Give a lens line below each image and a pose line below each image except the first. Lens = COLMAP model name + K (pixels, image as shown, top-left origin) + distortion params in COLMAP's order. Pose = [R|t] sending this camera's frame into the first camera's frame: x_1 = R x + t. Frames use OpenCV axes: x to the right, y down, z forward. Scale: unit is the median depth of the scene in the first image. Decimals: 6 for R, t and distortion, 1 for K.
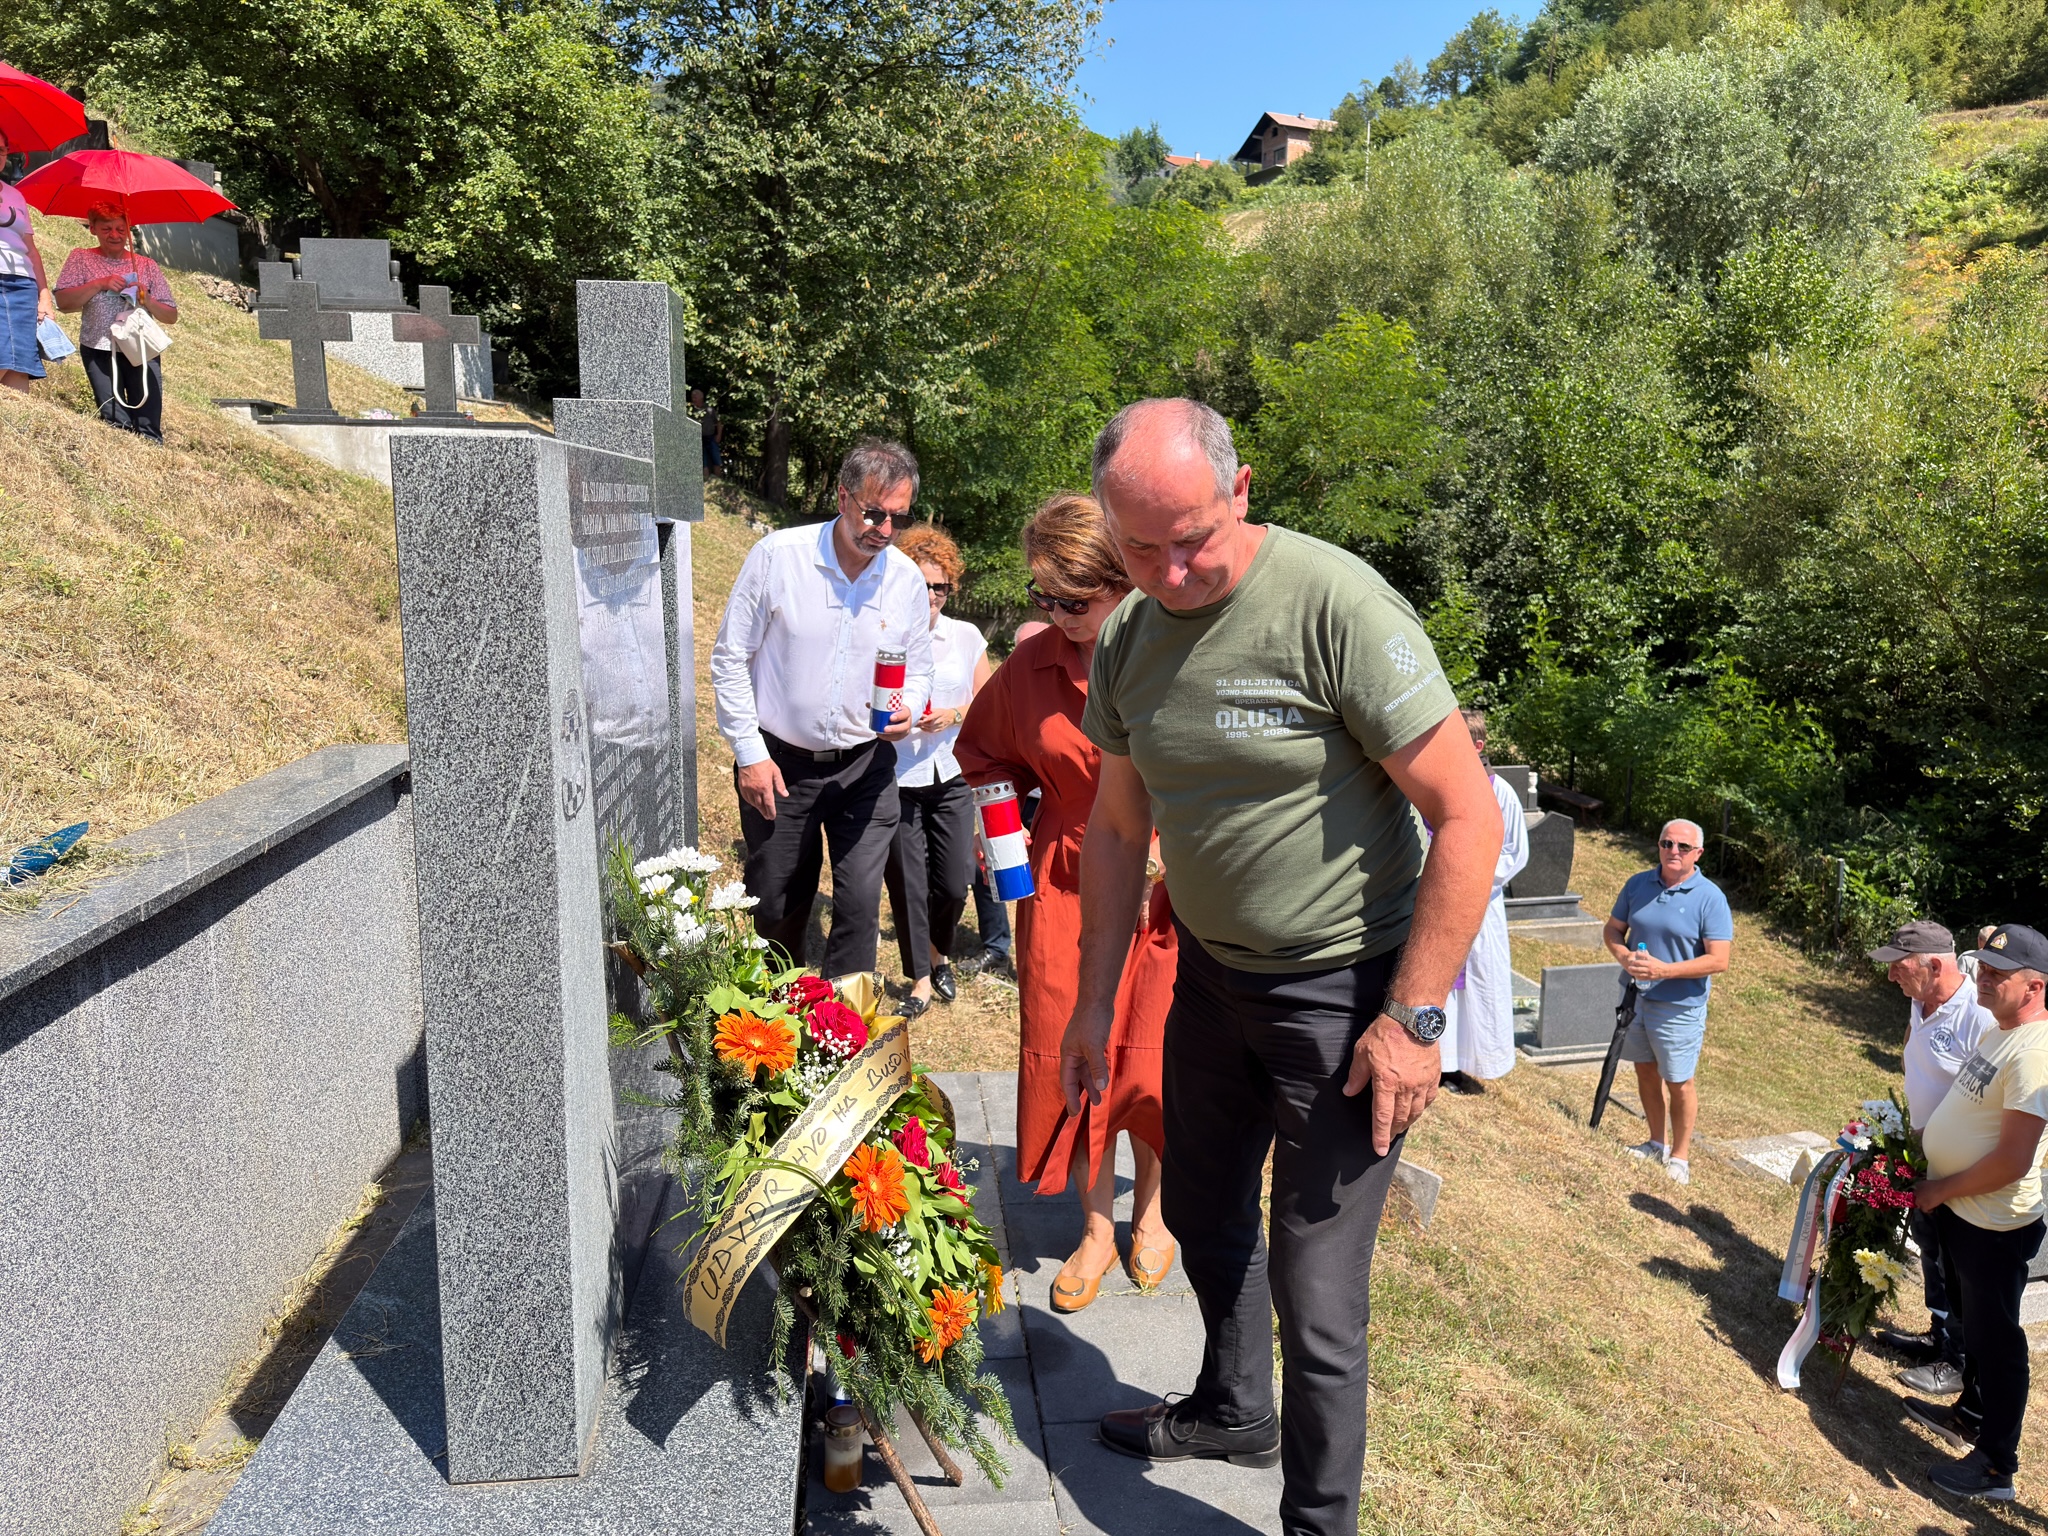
lens RADIAL K [[1416.3, 0, 1033.6], [0, 1416.3, 767.0], [0, 0, 1]] dist [0.027471, -0.042996]
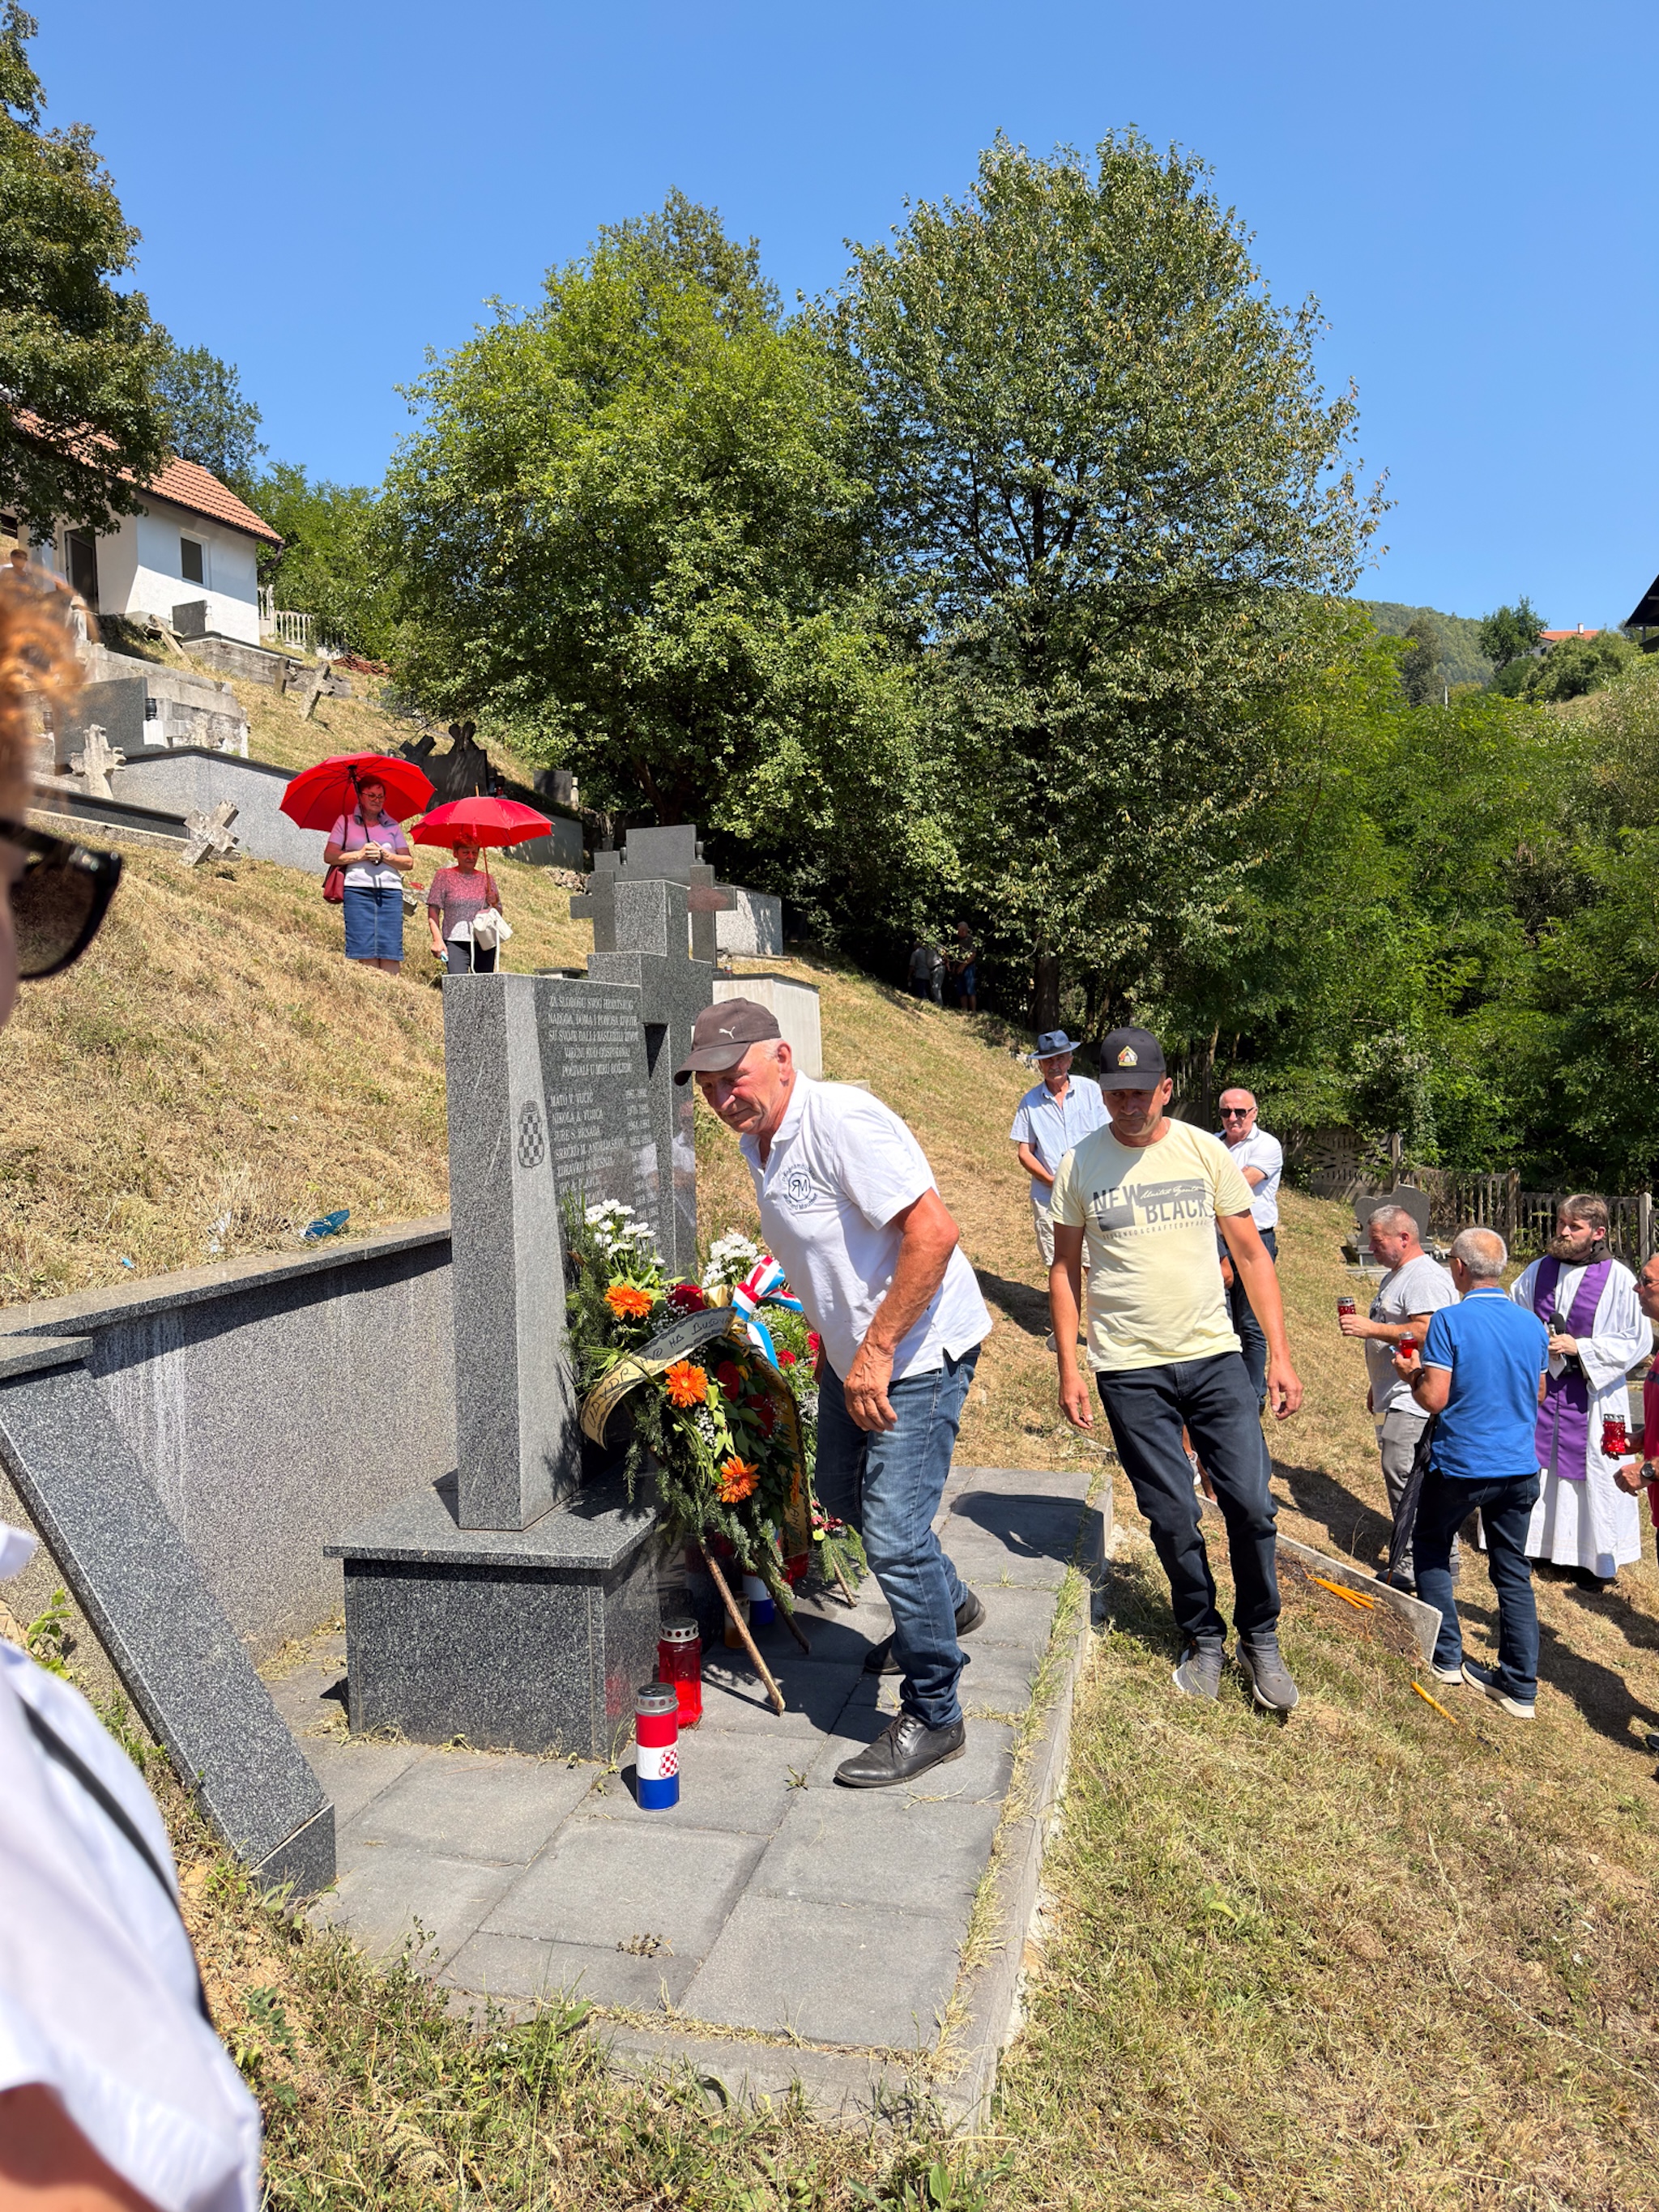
lens RADIAL K [[1529.8, 0, 814.0], [0, 1529.8, 1116.2], [0, 0, 1]] dist [0.027471, -0.042996]
pose [[0.933012, -0.031409, -0.358473, 0.061536], [-0.017305, 0.991115, -0.131880, 0.018400], [0.359430, 0.129249, 0.924178, -0.061497]]
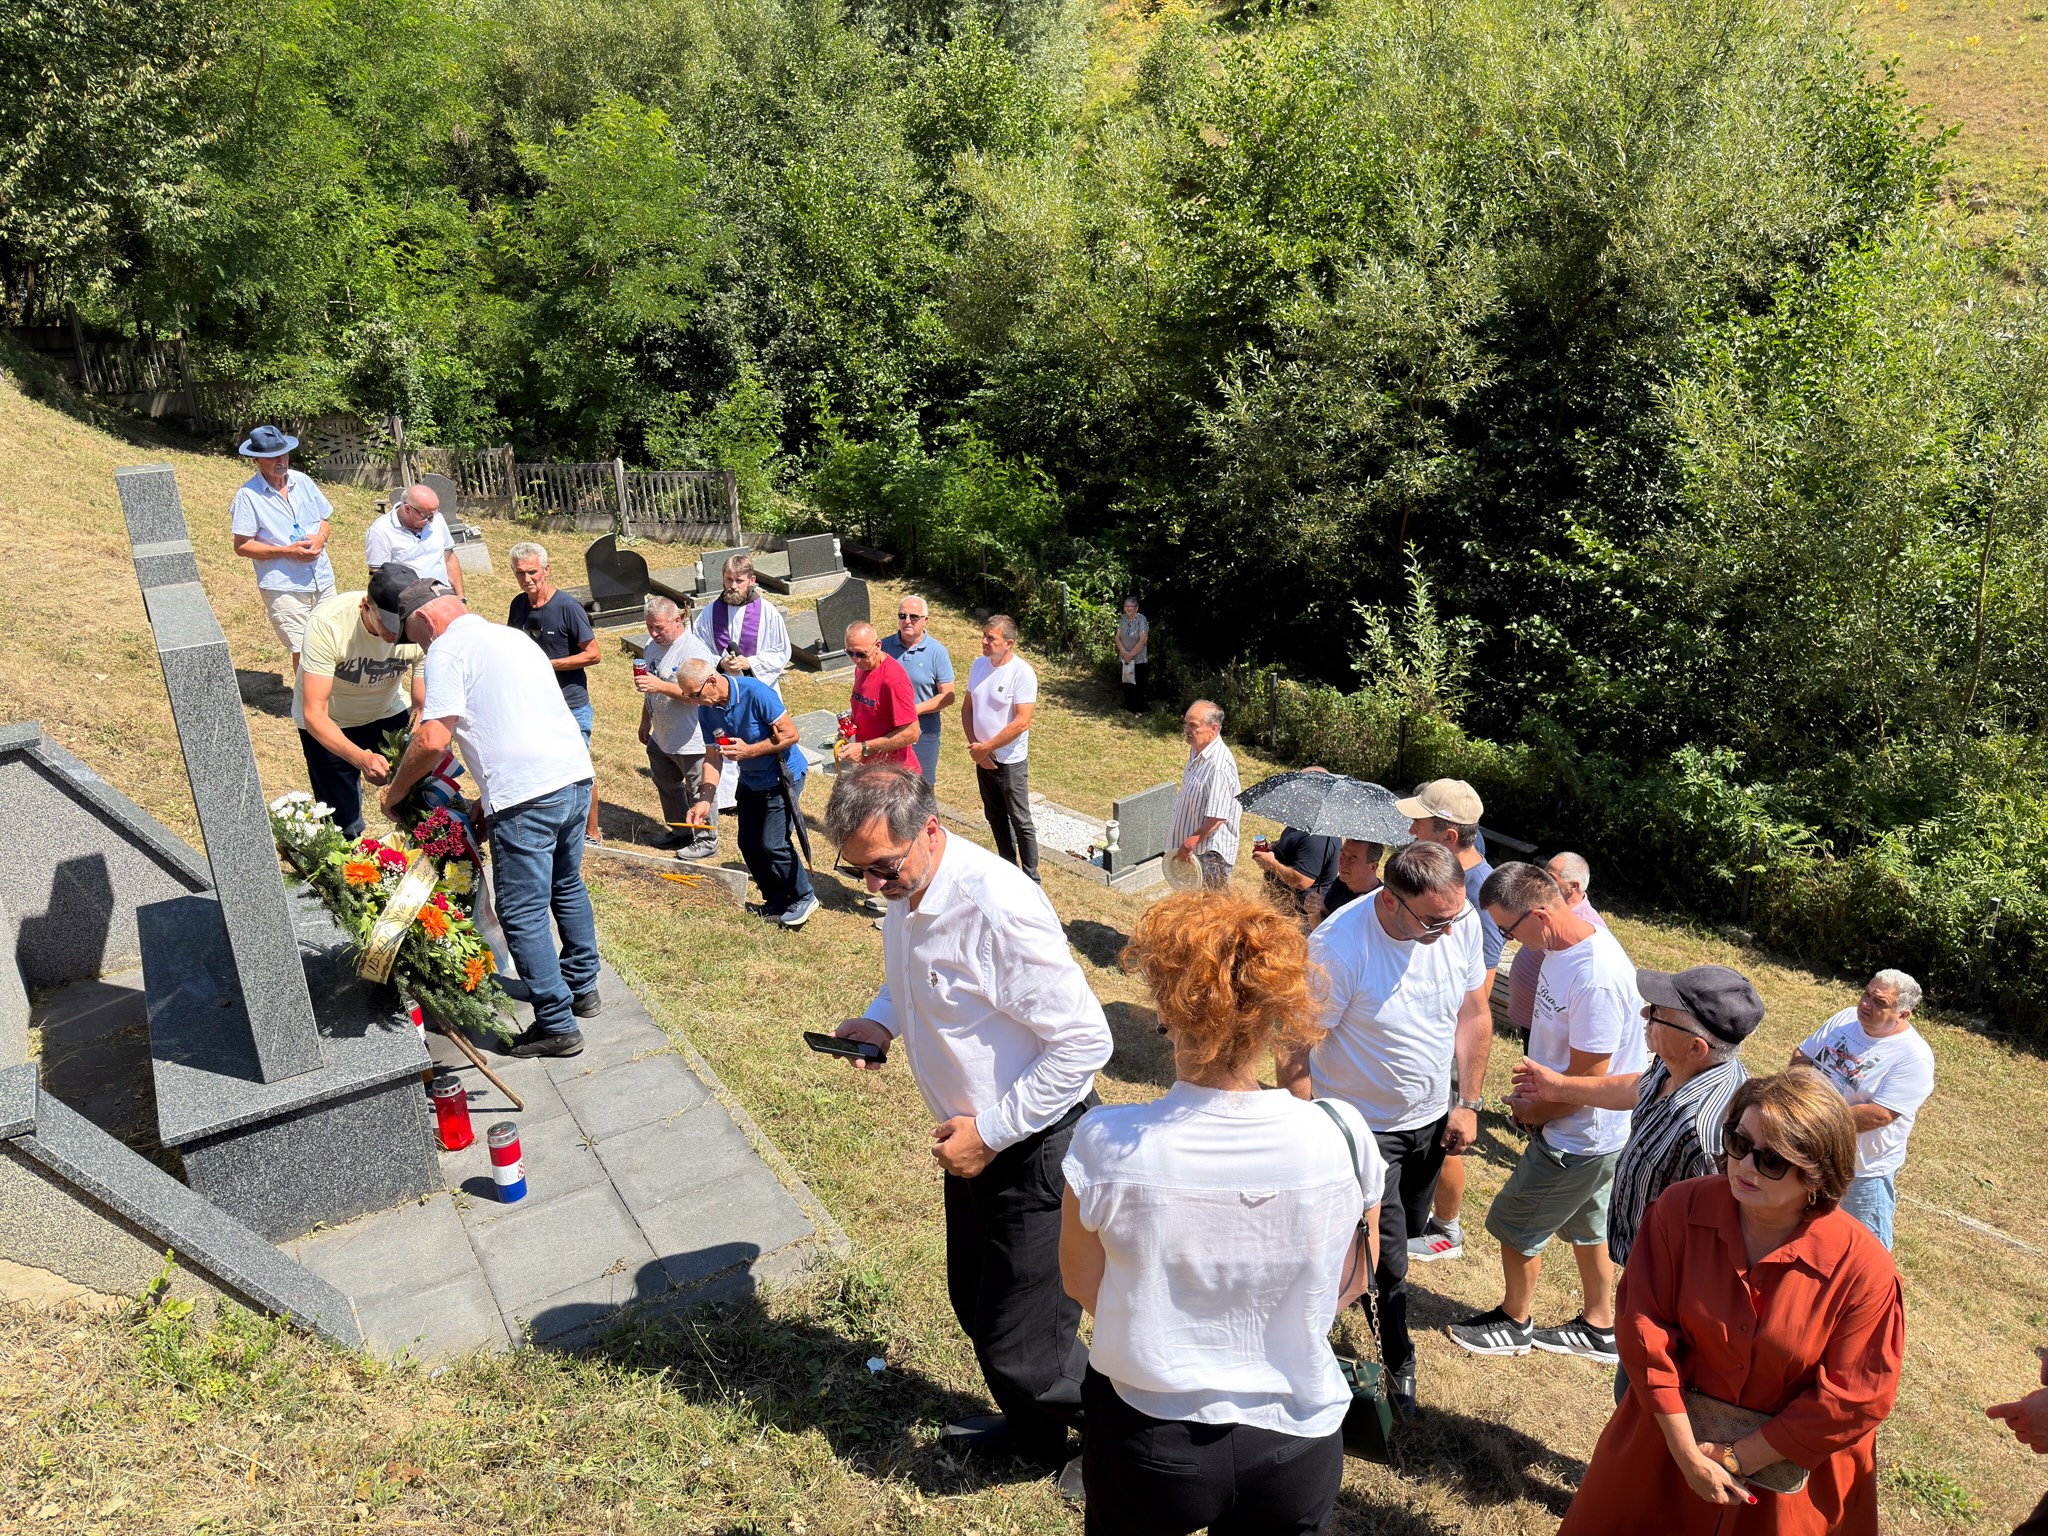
lens RADIAL K [[1416.3, 0, 1012.3], [0, 1416.3, 768.4], [0, 0, 1]] dist [0.027471, -0.042996]
pose [[0.898796, -0.190053, 0.395027, -0.011007], [0.118234, 0.972835, 0.199029, -0.025046], [-0.422122, -0.132180, 0.896851, -0.122549]]
